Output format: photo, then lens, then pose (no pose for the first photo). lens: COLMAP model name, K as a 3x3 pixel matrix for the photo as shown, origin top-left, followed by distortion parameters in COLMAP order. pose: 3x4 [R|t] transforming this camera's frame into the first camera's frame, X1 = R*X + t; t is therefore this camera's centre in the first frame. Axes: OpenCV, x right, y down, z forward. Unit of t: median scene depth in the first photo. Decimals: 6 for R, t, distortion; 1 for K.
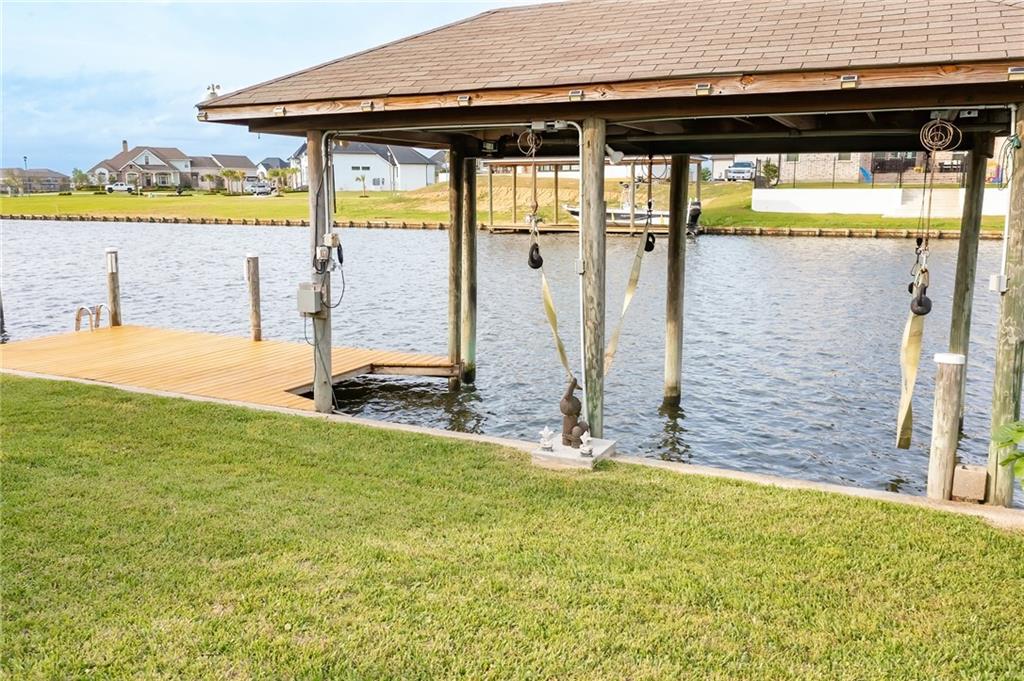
lens RADIAL K [[825.2, 0, 512.0], [0, 825.2, 340.5], [0, 0, 1]] dist [-0.002826, 0.005929]
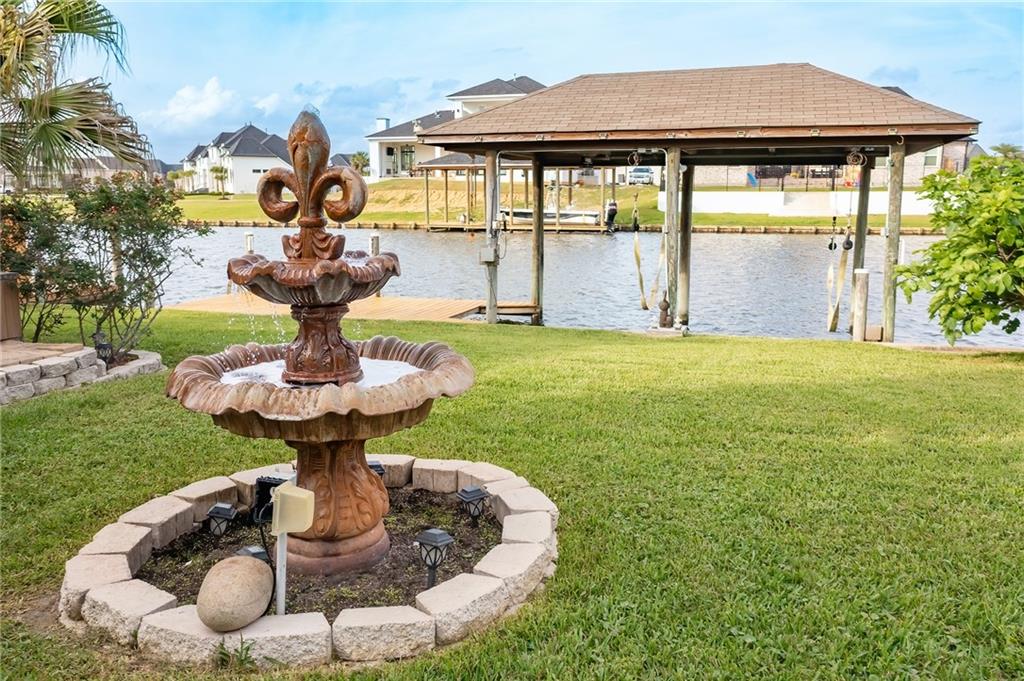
lens RADIAL K [[825.2, 0, 512.0], [0, 825.2, 340.5], [0, 0, 1]] dist [-0.002826, 0.005929]
pose [[0.990638, -0.021749, 0.134772, -0.074233], [0.022358, 0.999745, -0.003010, 0.022638], [-0.134672, 0.005995, 0.990872, -0.109949]]
